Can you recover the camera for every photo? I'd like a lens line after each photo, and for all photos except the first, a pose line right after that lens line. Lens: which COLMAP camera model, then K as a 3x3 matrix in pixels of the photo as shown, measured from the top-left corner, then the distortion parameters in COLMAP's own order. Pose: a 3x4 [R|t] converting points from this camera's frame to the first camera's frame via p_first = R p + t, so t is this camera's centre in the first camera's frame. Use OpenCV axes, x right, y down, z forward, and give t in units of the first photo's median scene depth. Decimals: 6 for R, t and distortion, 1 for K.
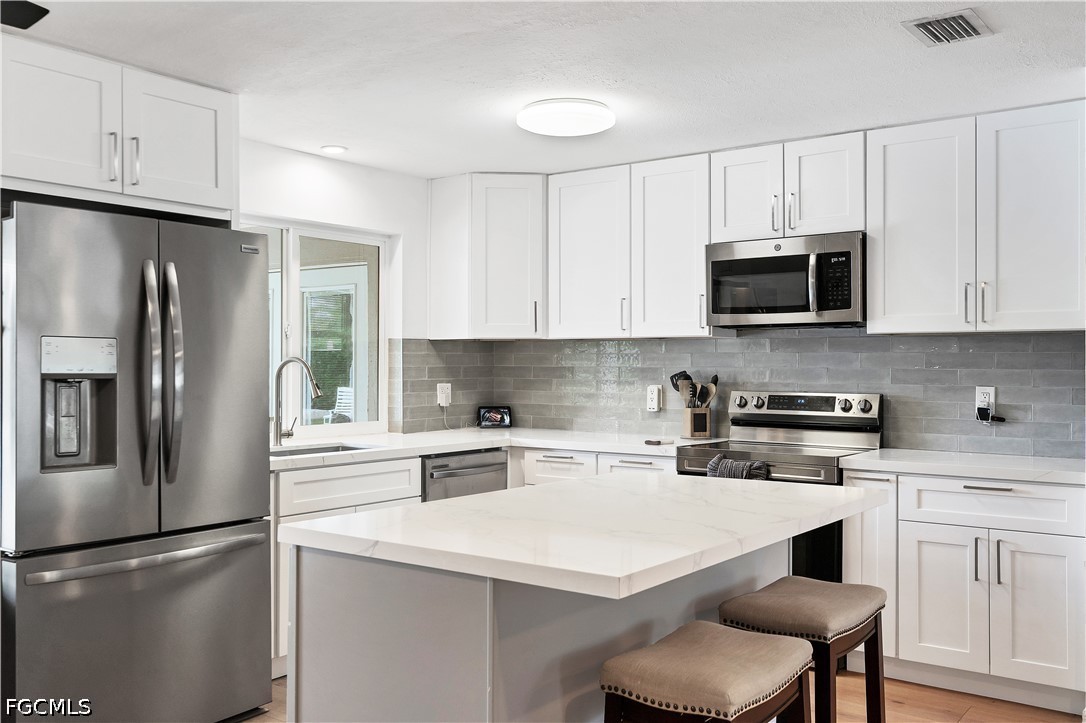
lens RADIAL K [[971.8, 0, 542.0], [0, 971.8, 358.0], [0, 0, 1]] dist [0.006261, 0.001147]
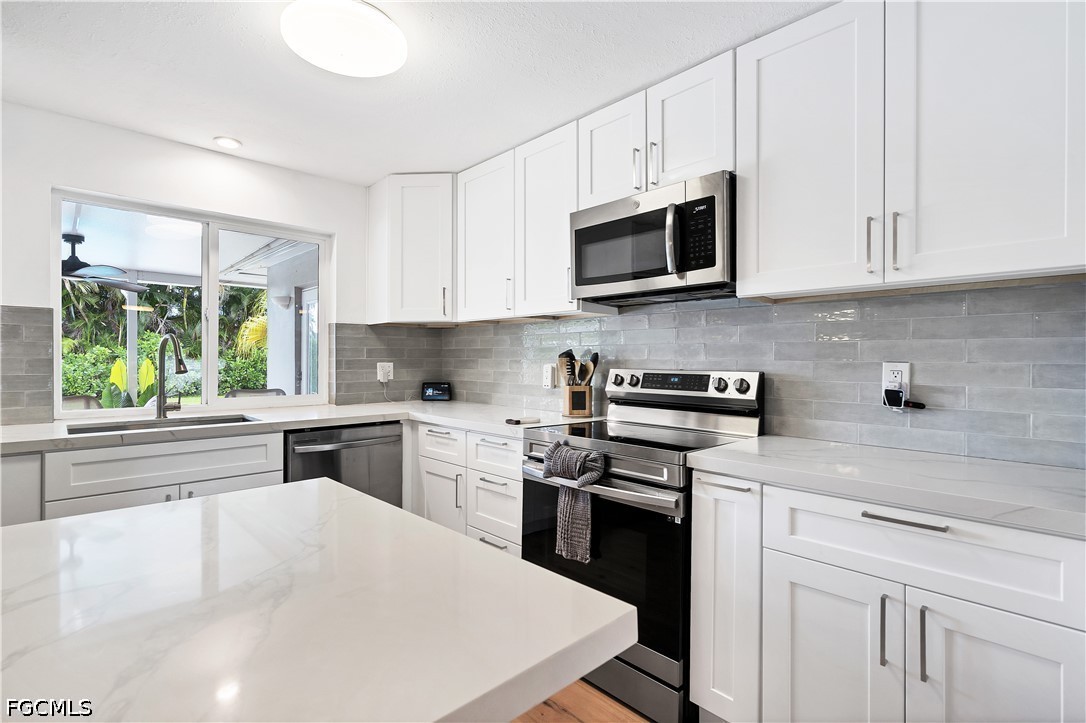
lens RADIAL K [[507.5, 0, 540.8], [0, 507.5, 360.2], [0, 0, 1]] dist [-0.002536, 0.000148]
pose [[0.985437, 0.000702, -0.170039, 0.226755], [0.000584, 0.999972, 0.007511, 0.022557], [0.170039, -0.007501, 0.985409, 0.512209]]
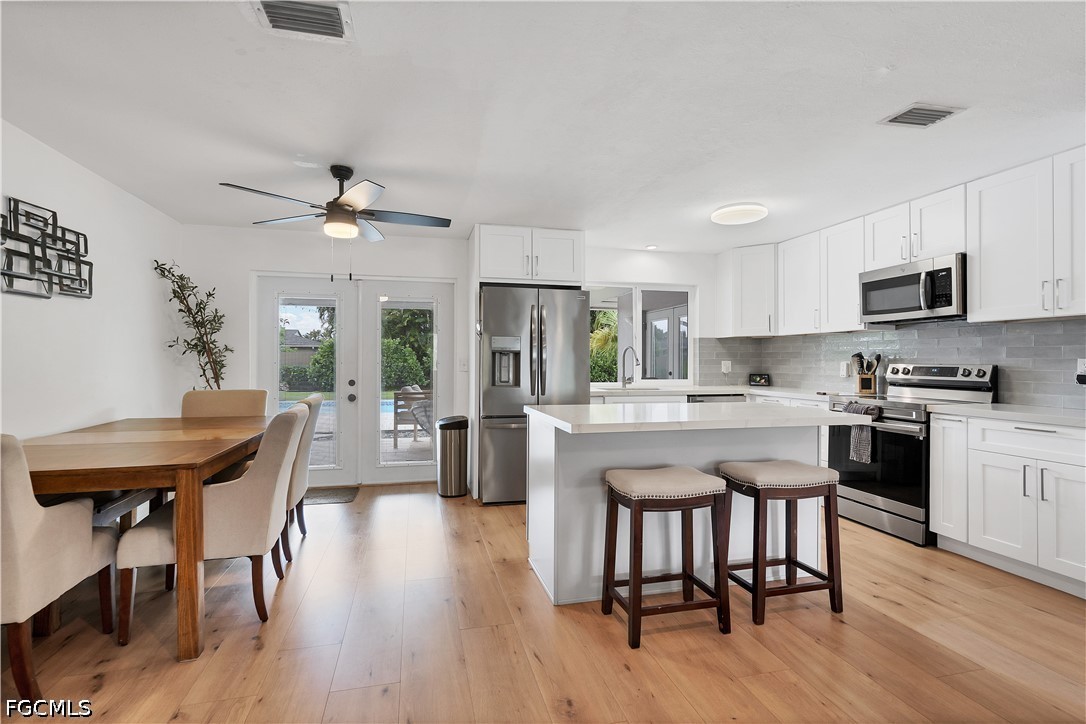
lens RADIAL K [[507.5, 0, 540.8], [0, 507.5, 360.7], [0, 0, 1]] dist [-0.002536, 0.000148]
pose [[0.770965, -0.000786, -0.636877, 0.300565], [0.002964, 0.999993, 0.002355, 0.026423], [0.636870, -0.003703, 0.770962, 0.007357]]
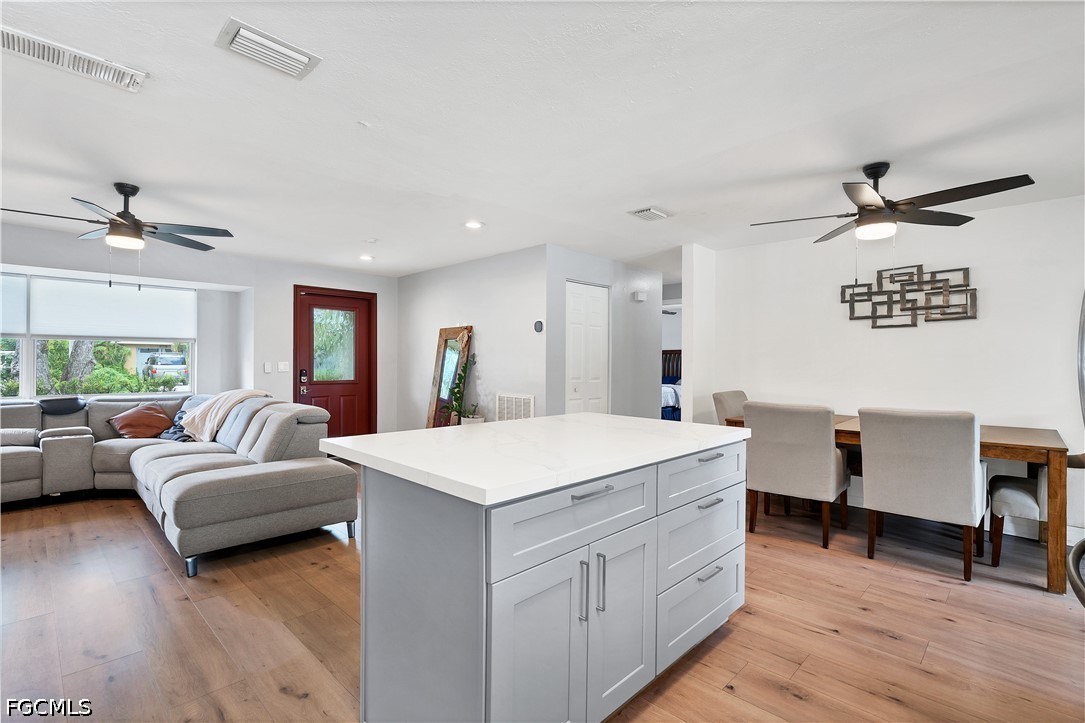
lens RADIAL K [[507.0, 0, 540.3], [0, 507.0, 360.2], [0, 0, 1]] dist [-0.002536, 0.000148]
pose [[-0.990459, -0.009911, 0.137448, 0.001399], [-0.010908, 0.999919, -0.006506, 0.024431], [-0.137372, -0.007943, -0.990488, 1.016335]]
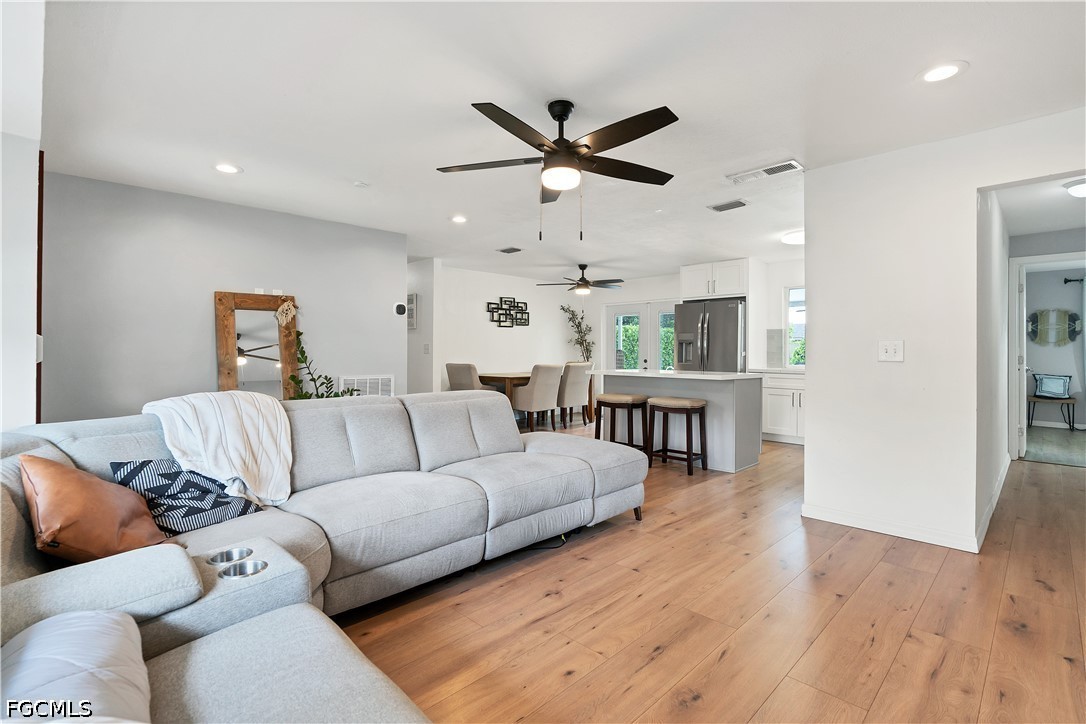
lens RADIAL K [[513.0, 0, 541.9], [0, 513.0, 347.0], [0, 0, 1]] dist [-0.001994, -0.000336]
pose [[-0.142961, -0.012707, -0.989647, 1.226338], [0.000796, 0.999916, -0.012954, 0.046355], [0.989728, -0.002639, -0.142939, 0.447145]]
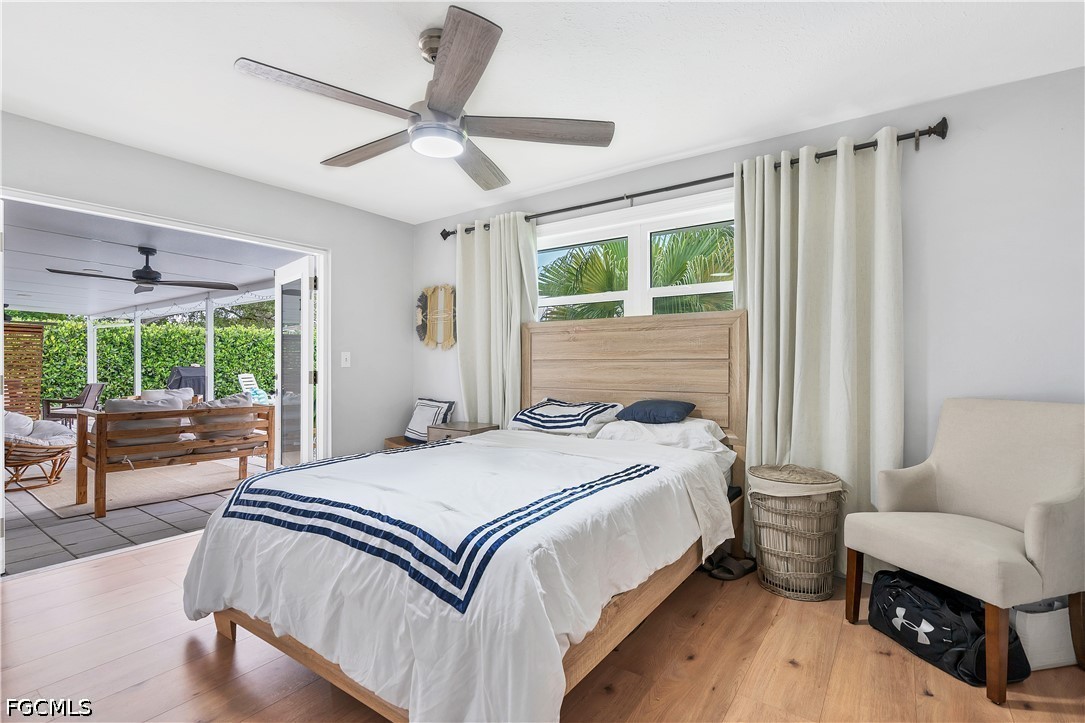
lens RADIAL K [[500.3, 0, 555.8], [0, 500.3, 366.2], [0, 0, 1]] dist [-0.000852, 0.000065]
pose [[0.036195, 0.001165, -0.999344, 0.292837], [0.001958, 0.999997, 0.001237, 0.052979], [0.999343, -0.002001, 0.036192, 2.007869]]
